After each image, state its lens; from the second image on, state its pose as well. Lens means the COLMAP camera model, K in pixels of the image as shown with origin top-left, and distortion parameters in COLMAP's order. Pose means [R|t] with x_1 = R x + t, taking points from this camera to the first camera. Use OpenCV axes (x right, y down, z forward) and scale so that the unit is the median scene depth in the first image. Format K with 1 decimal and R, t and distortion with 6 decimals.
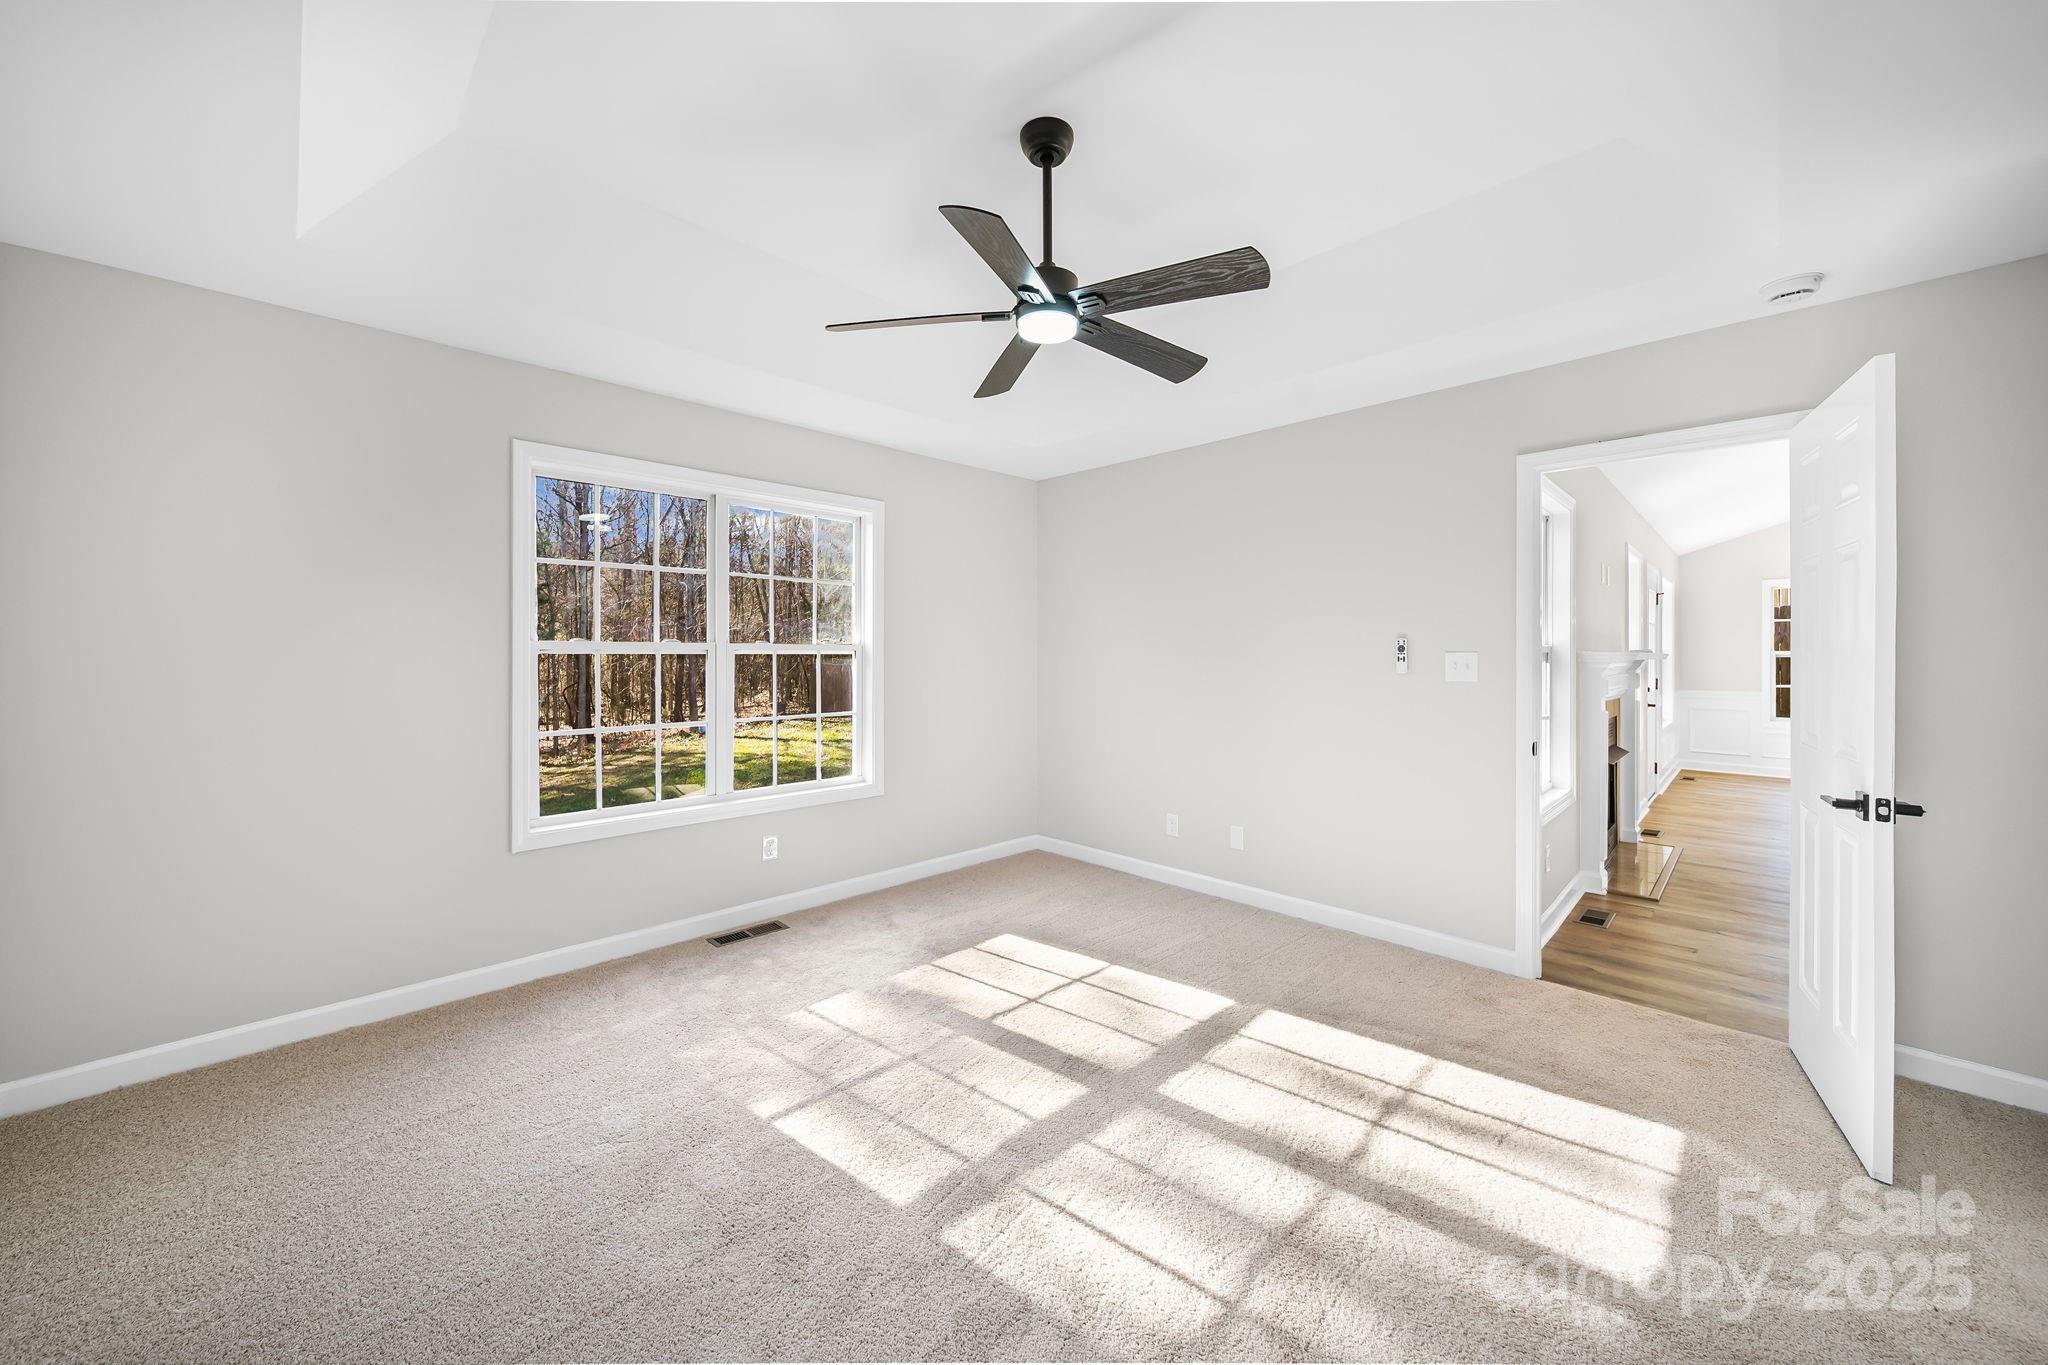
lens RADIAL K [[744.1, 0, 1035.6], [0, 744.1, 645.7], [0, 0, 1]] dist [0.001342, 0.000133]
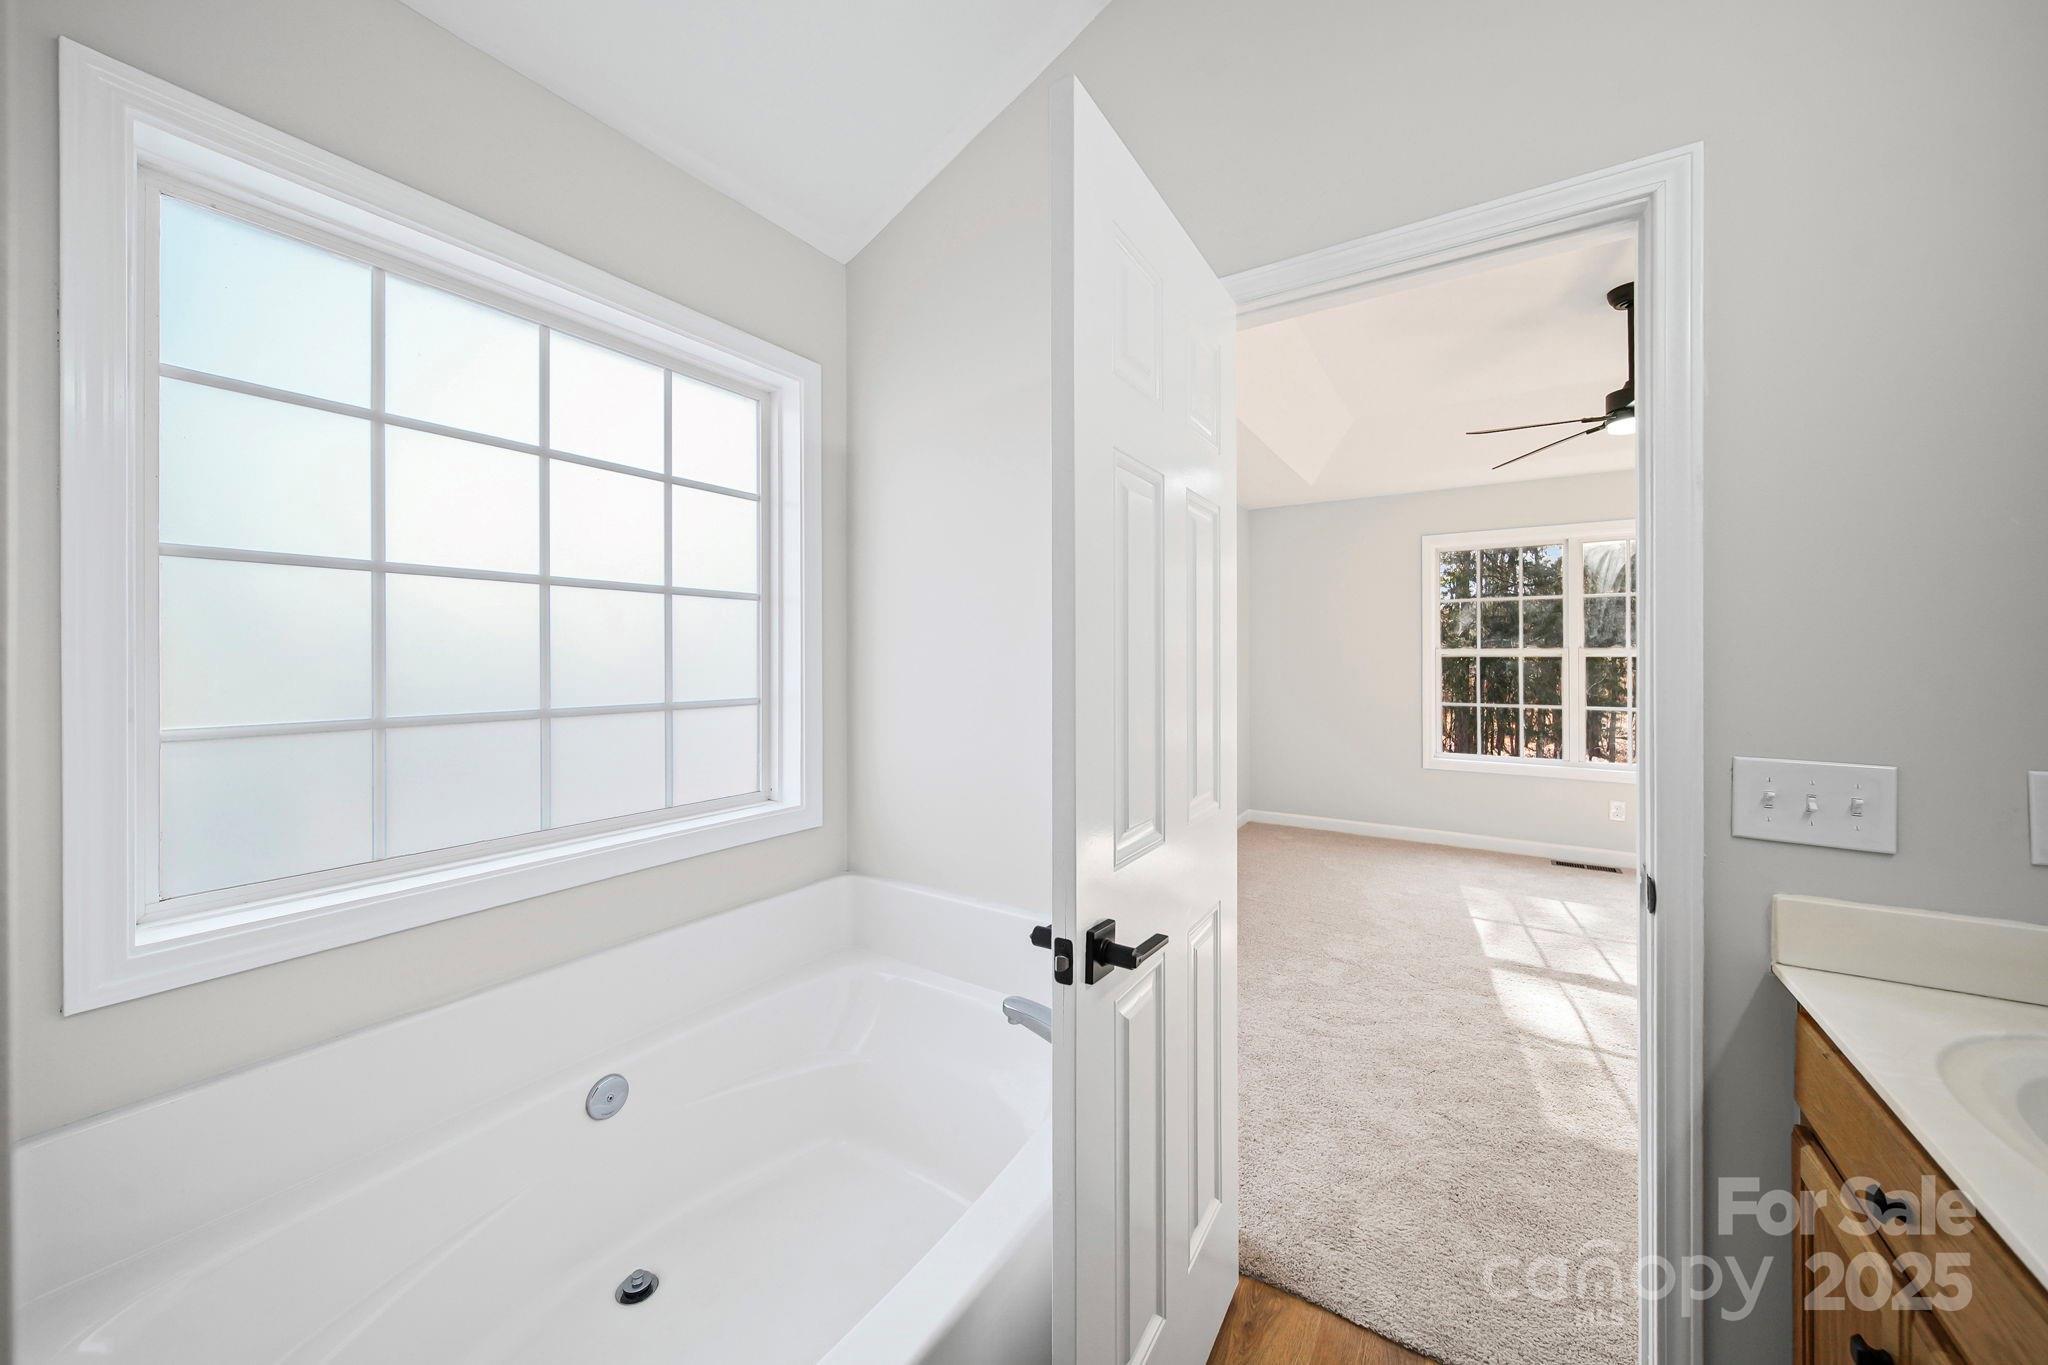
lens RADIAL K [[744.1, 0, 1035.6], [0, 744.1, 645.7], [0, 0, 1]] dist [0.001342, 0.000133]
pose [[0.225132, 0.001095, -0.974328, 0.784569], [-0.000599, 0.999999, 0.000985, -0.012893], [0.974328, 0.000362, 0.225132, -0.292382]]
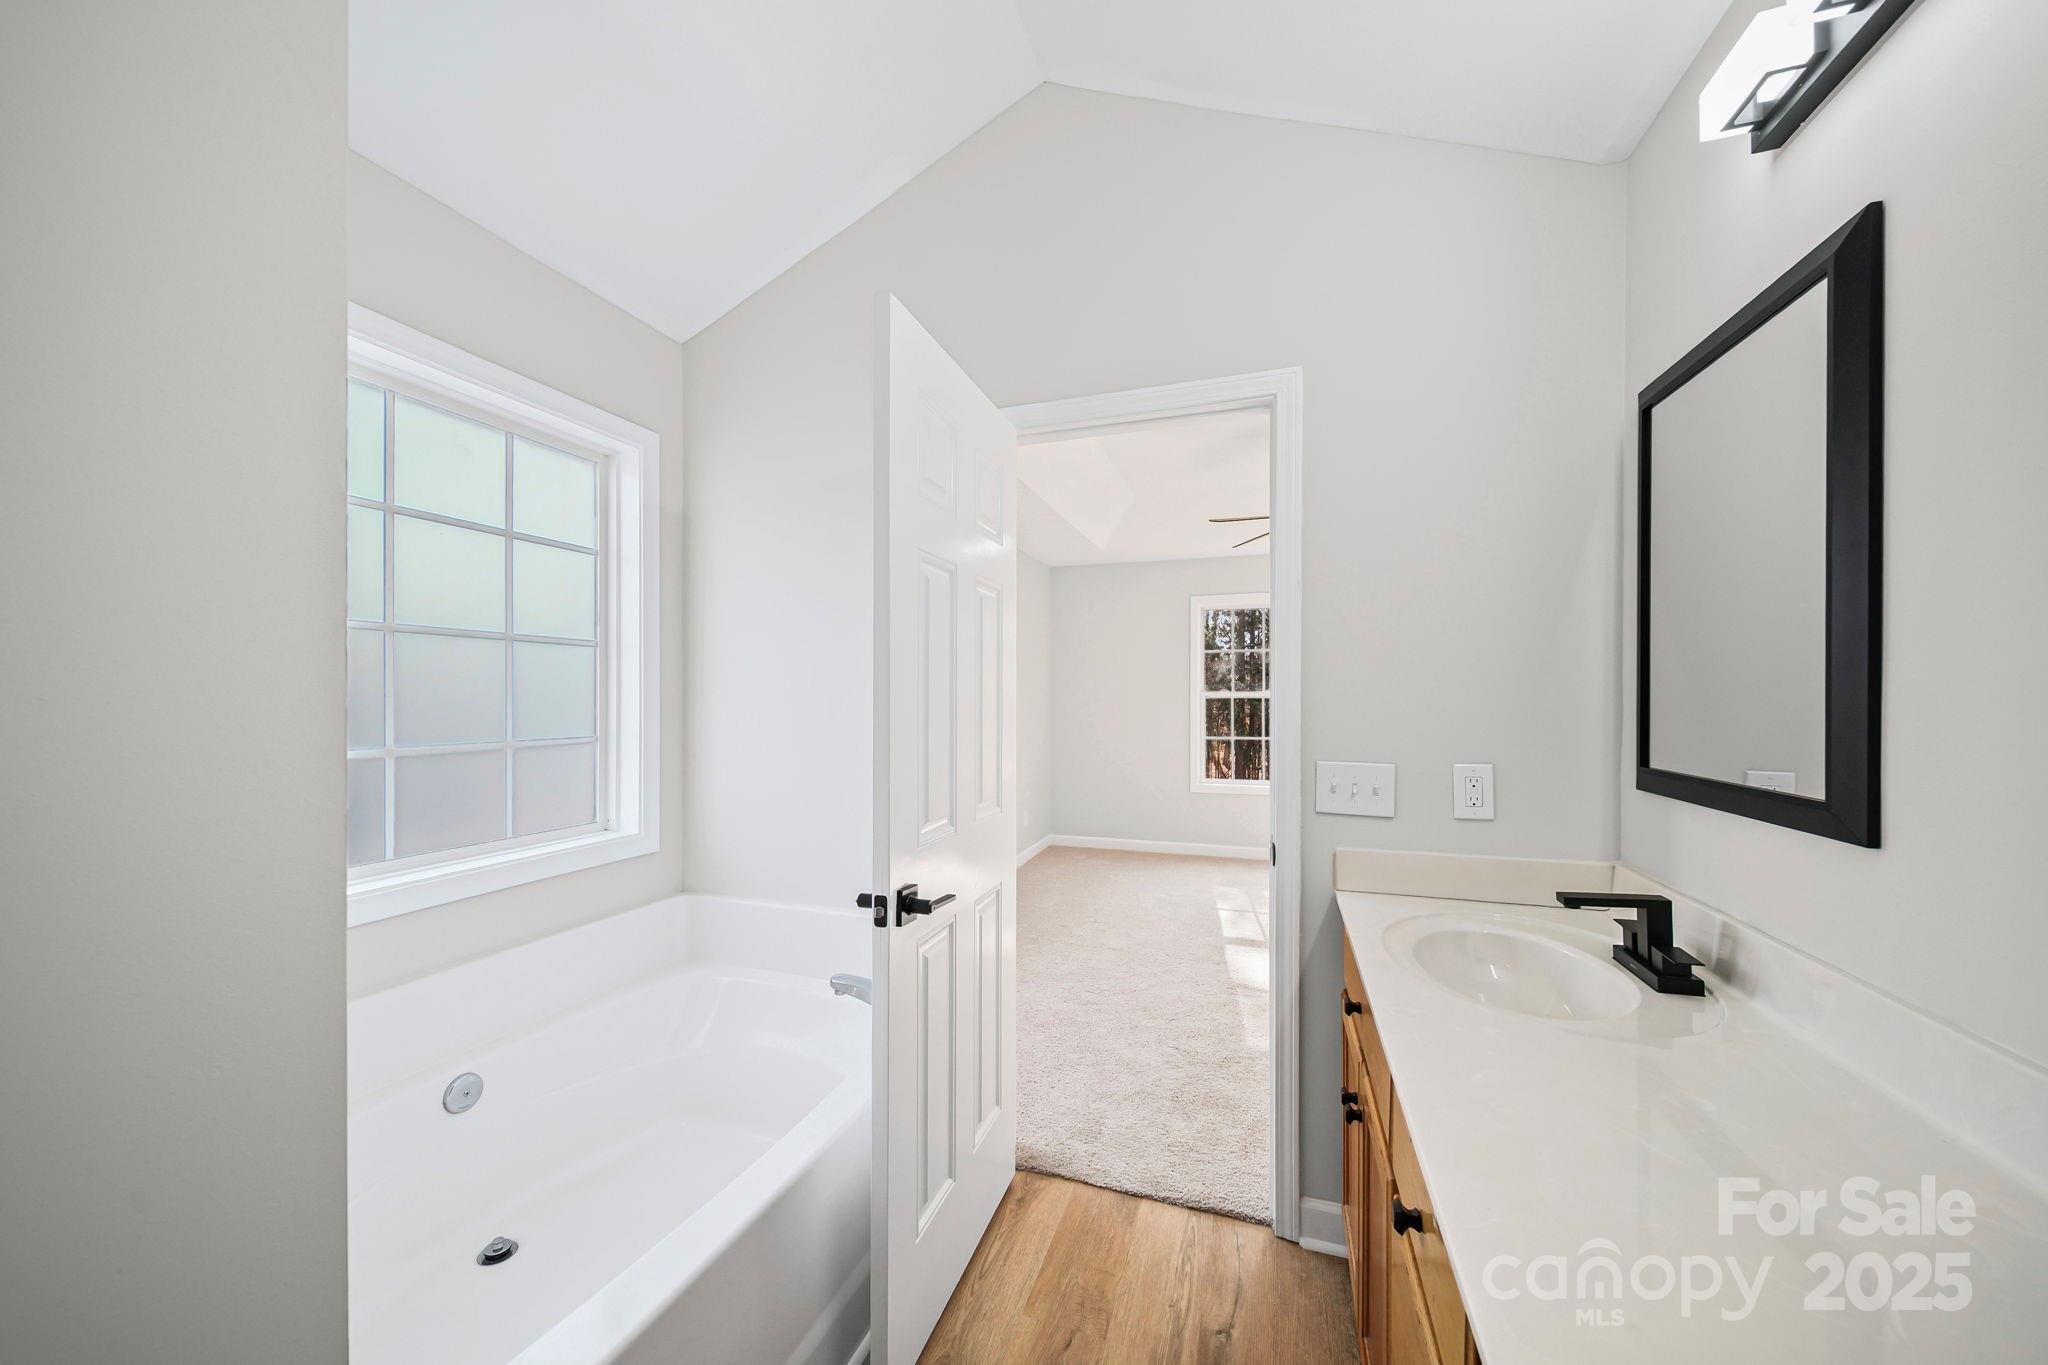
lens RADIAL K [[731.7, 0, 1029.4], [0, 731.7, 678.8], [0, 0, 1]] dist [0.001983, 0.000044]
pose [[0.446305, -0.009110, -0.894834, 0.914212], [-0.002930, 0.999928, -0.011641, -0.014756], [0.894876, 0.007817, 0.446246, -0.326892]]
